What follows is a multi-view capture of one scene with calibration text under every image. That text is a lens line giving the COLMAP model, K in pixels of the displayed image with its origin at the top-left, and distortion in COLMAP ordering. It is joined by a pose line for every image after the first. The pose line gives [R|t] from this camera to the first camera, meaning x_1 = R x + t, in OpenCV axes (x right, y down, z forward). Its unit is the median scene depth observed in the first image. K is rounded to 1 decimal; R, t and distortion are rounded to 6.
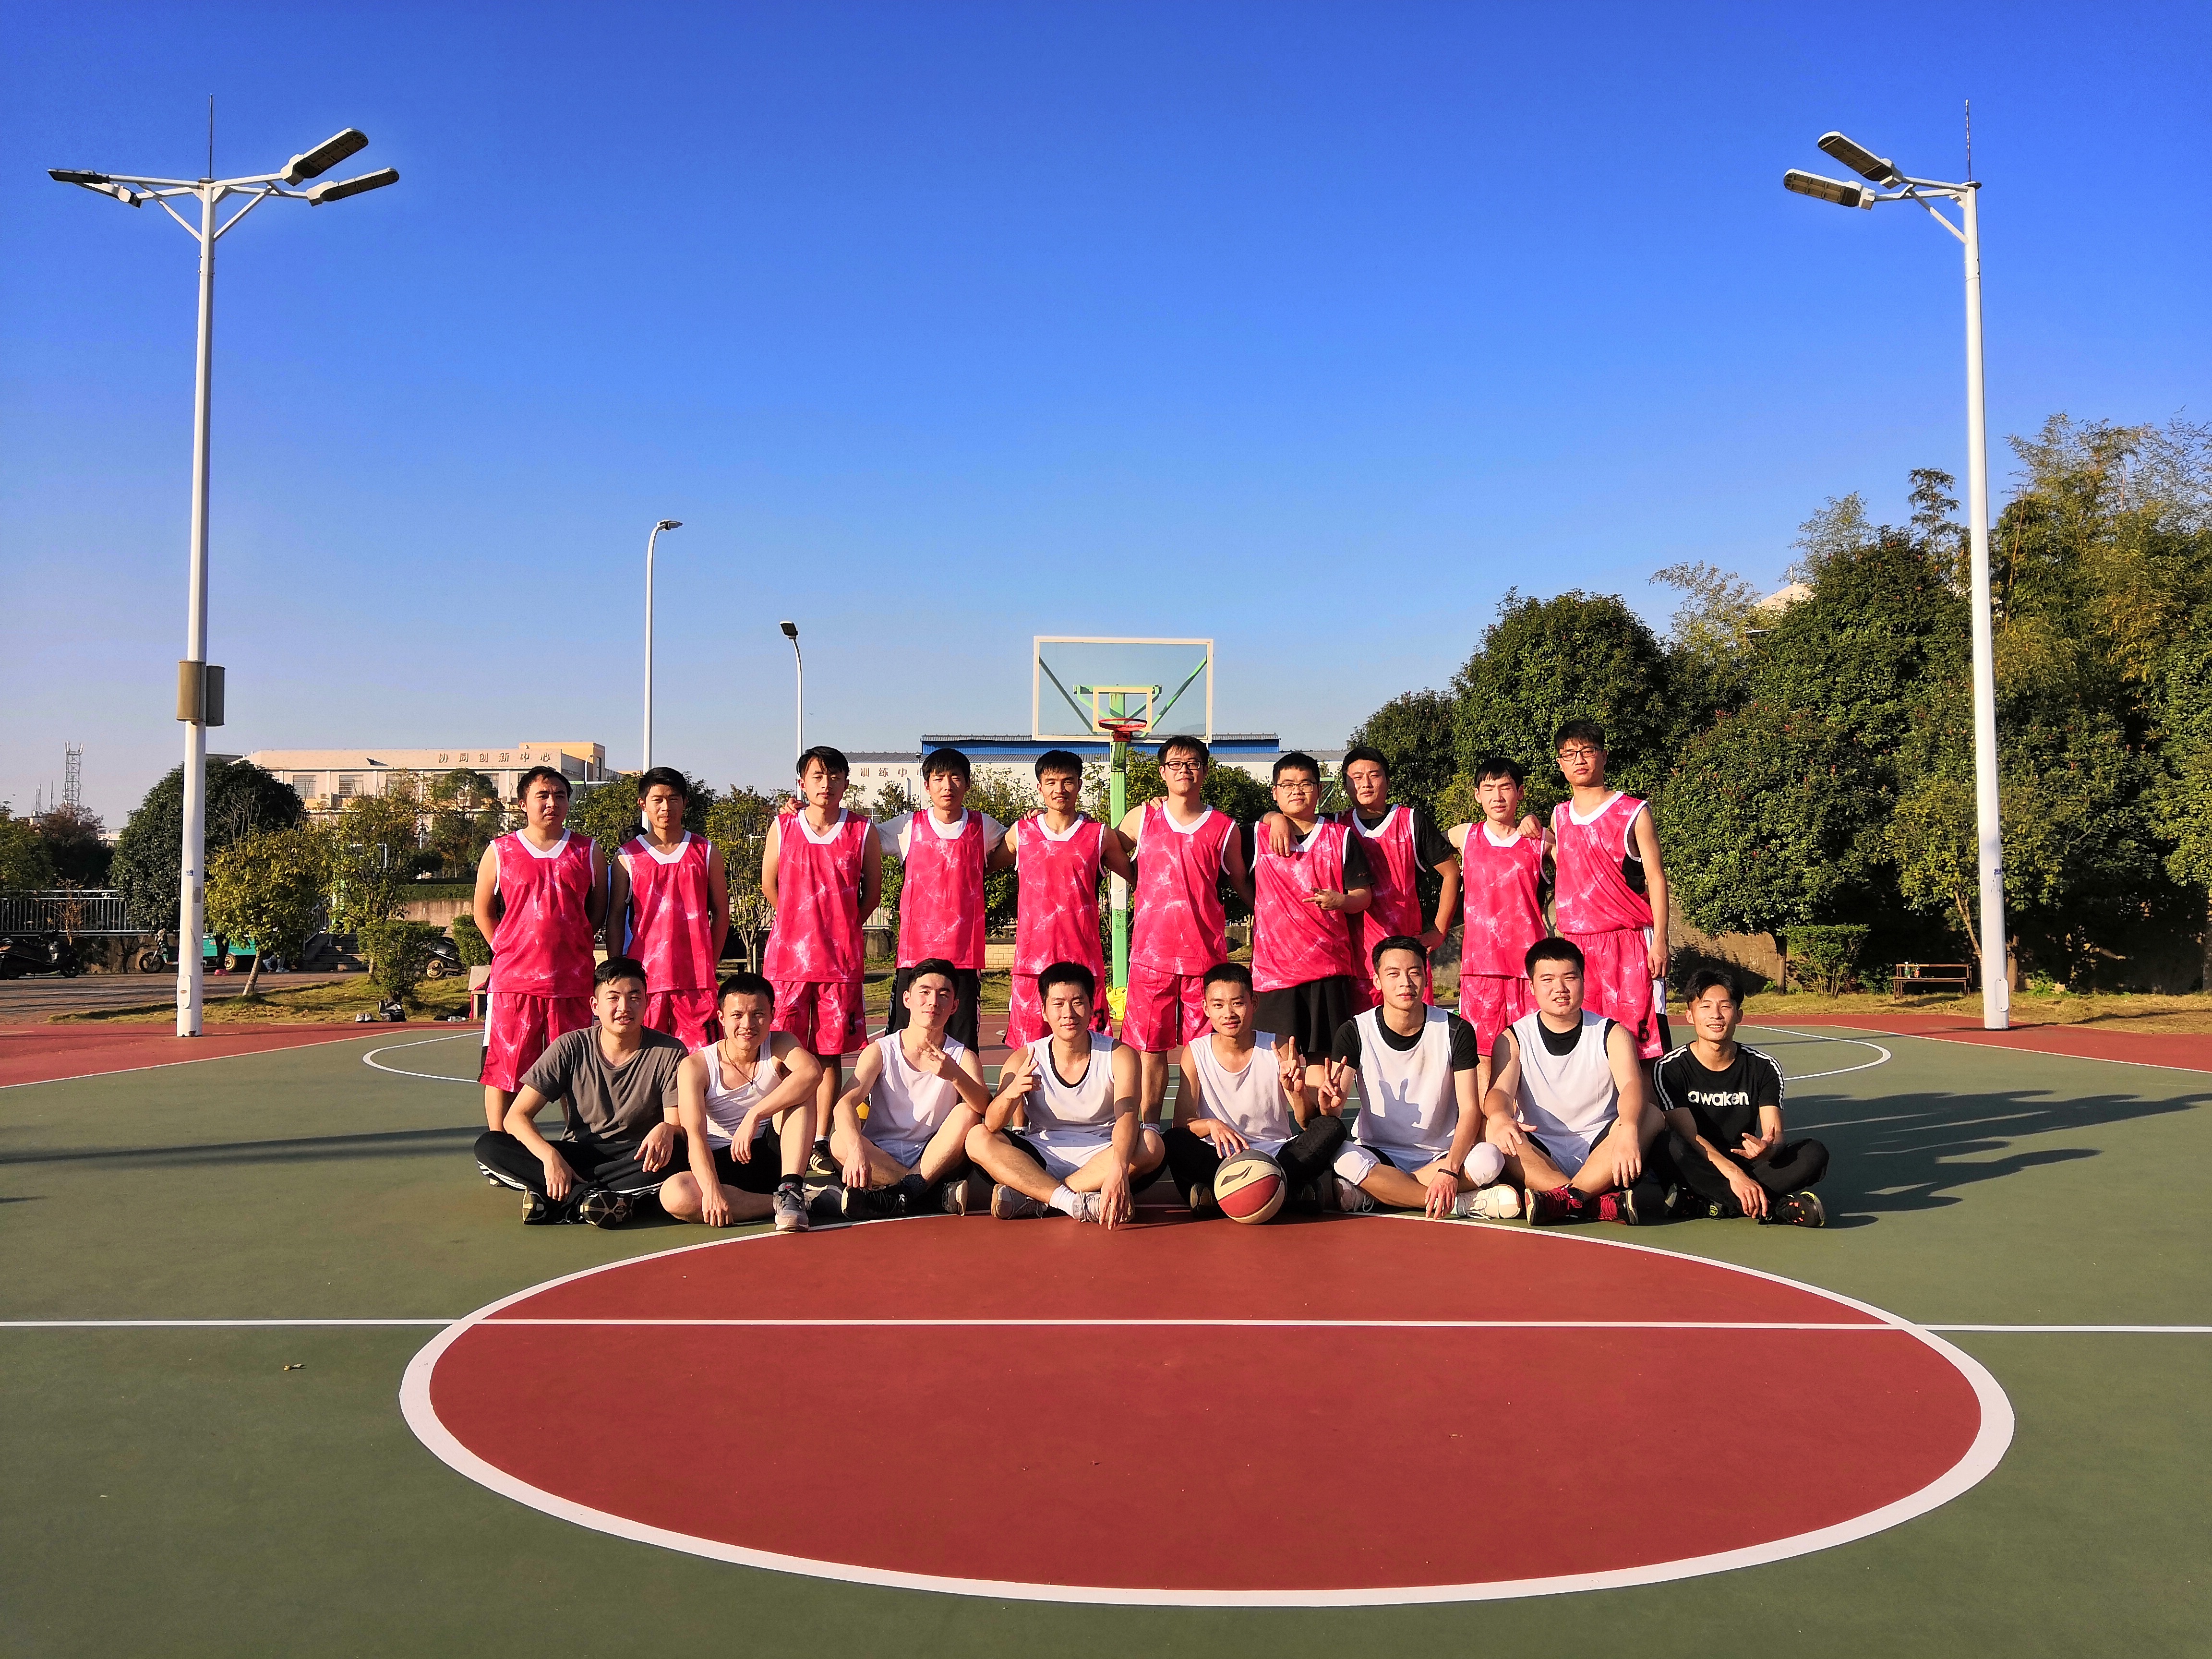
lens RADIAL K [[1754.3, 0, 1106.0], [0, 1754.3, 829.5], [0, 0, 1]] dist [0.032426, -0.035256]
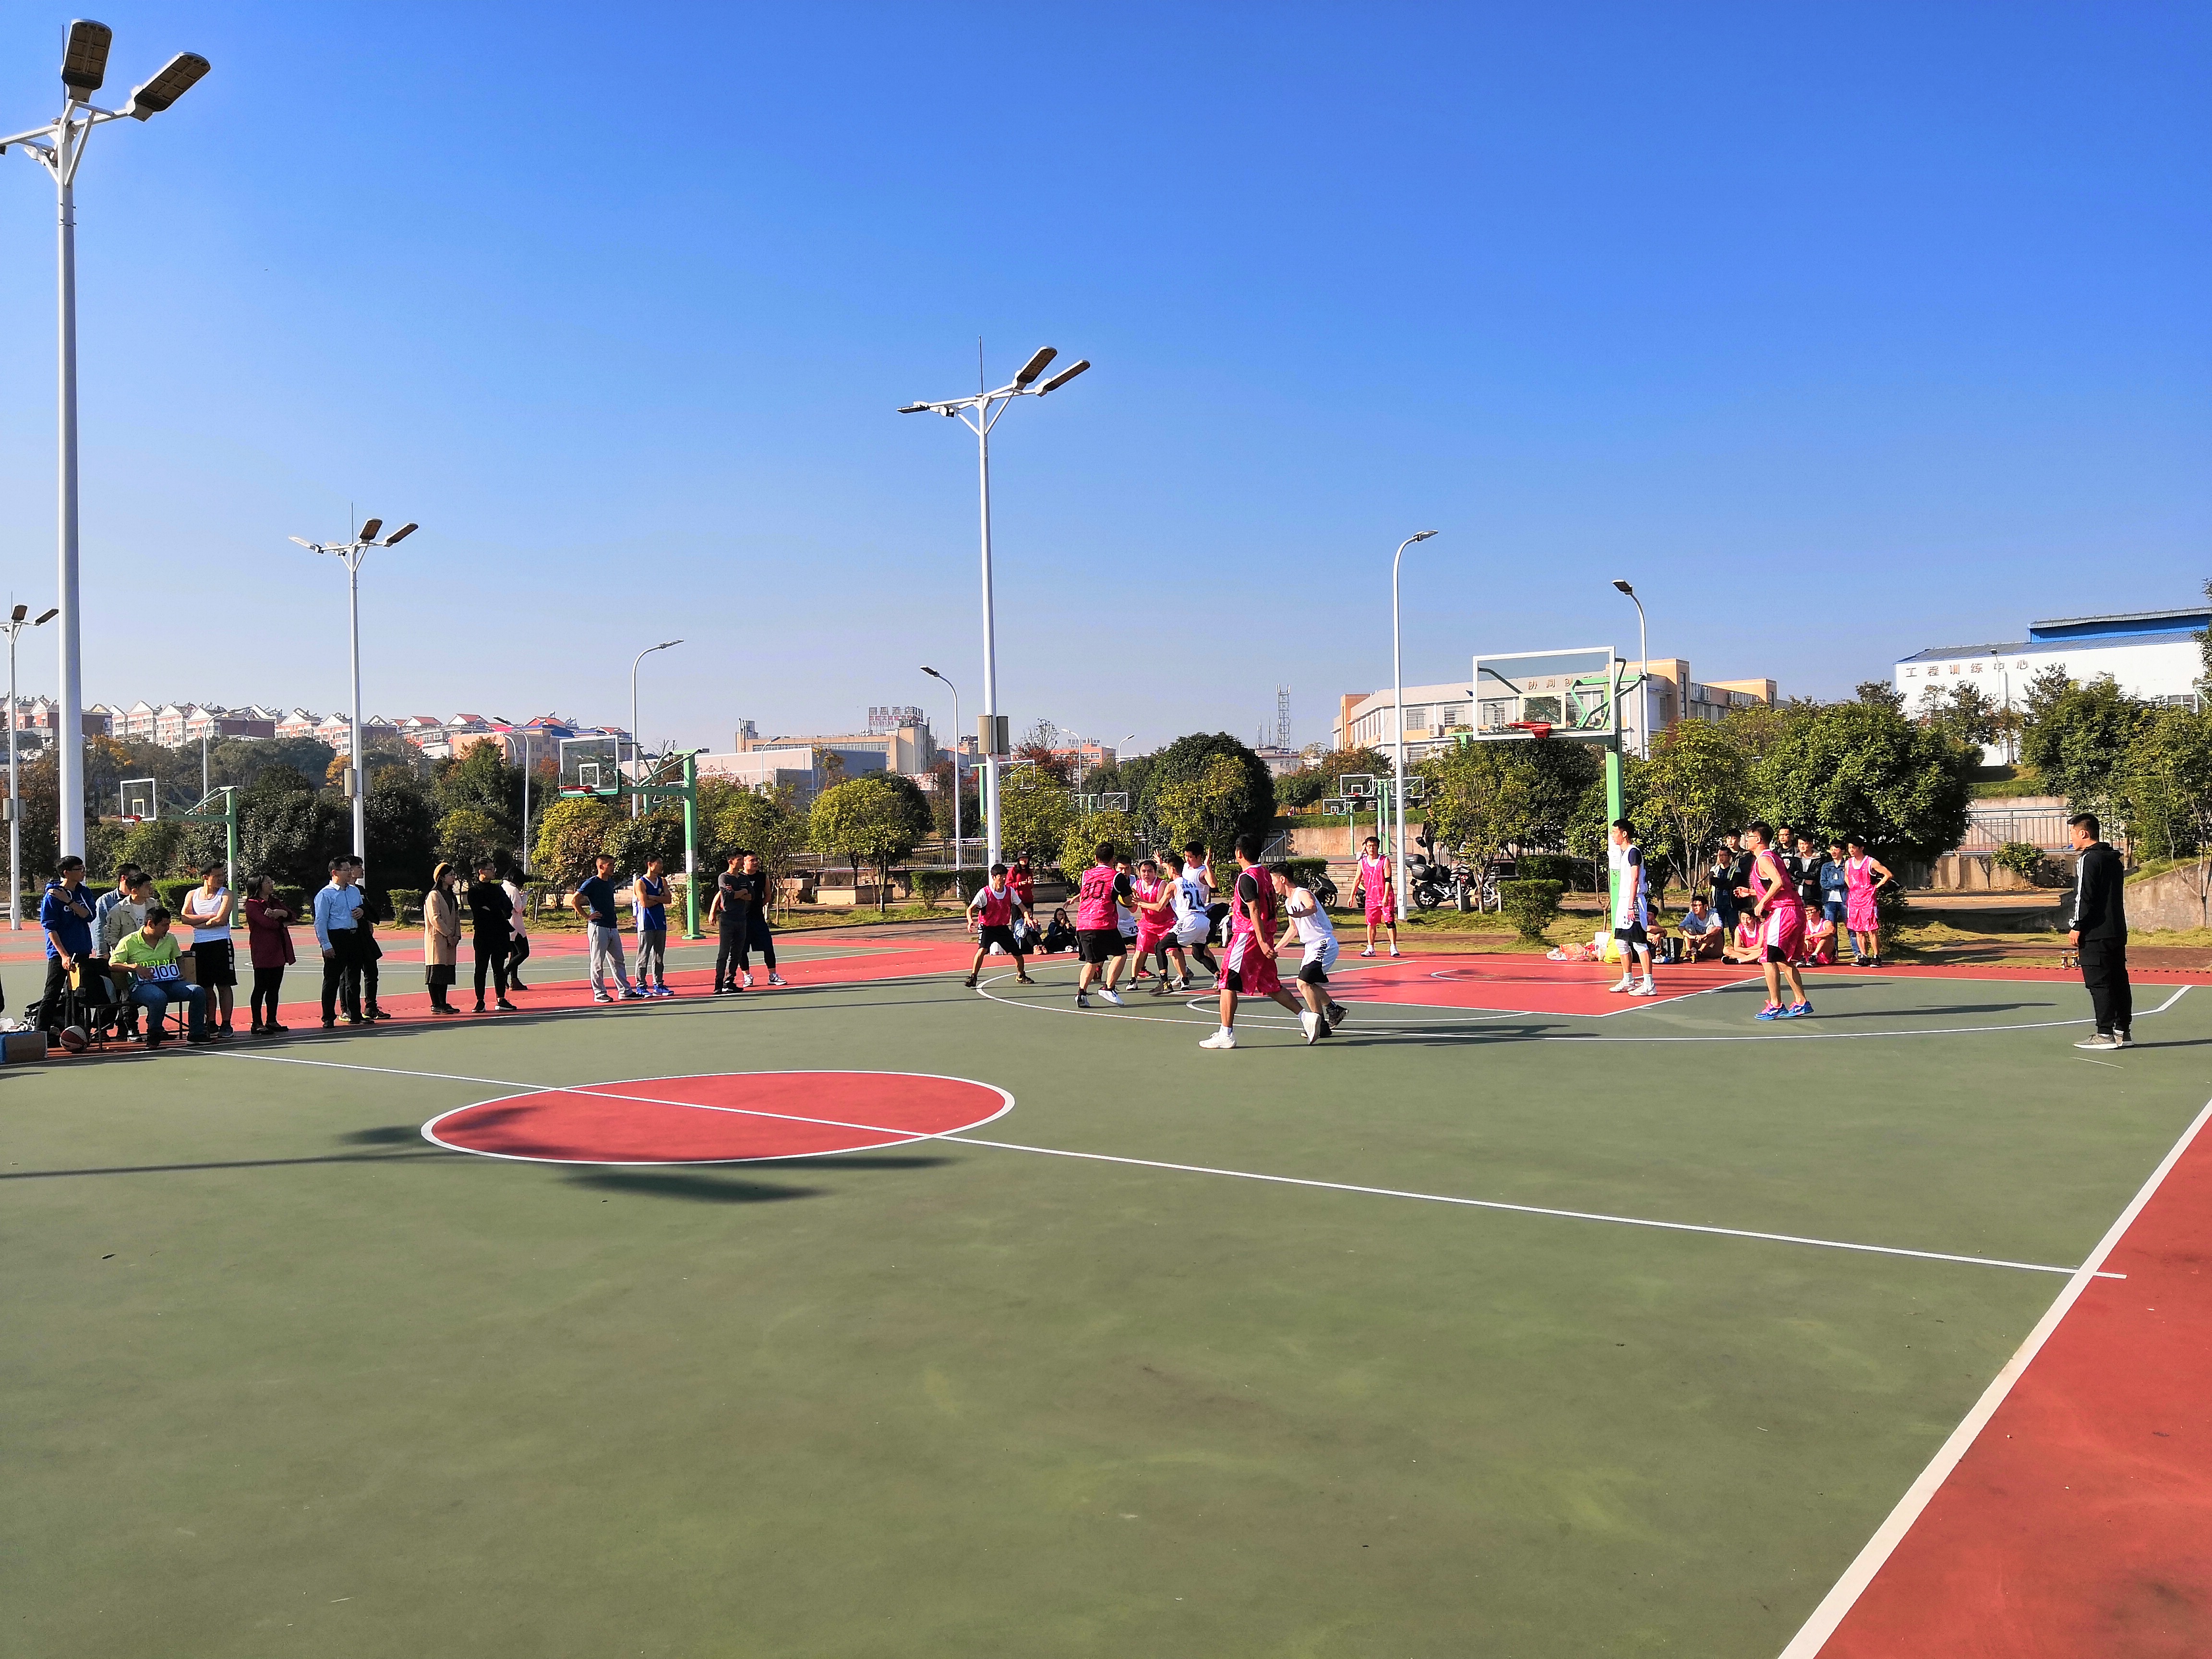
lens RADIAL K [[1754.3, 0, 1106.0], [0, 1754.3, 829.5], [0, 0, 1]] dist [0.032426, -0.035256]
pose [[0.799990, -0.019594, -0.599693, 0.467273], [0.052065, 0.997964, 0.036848, -0.045000], [0.597750, -0.060702, 0.799381, -0.159413]]
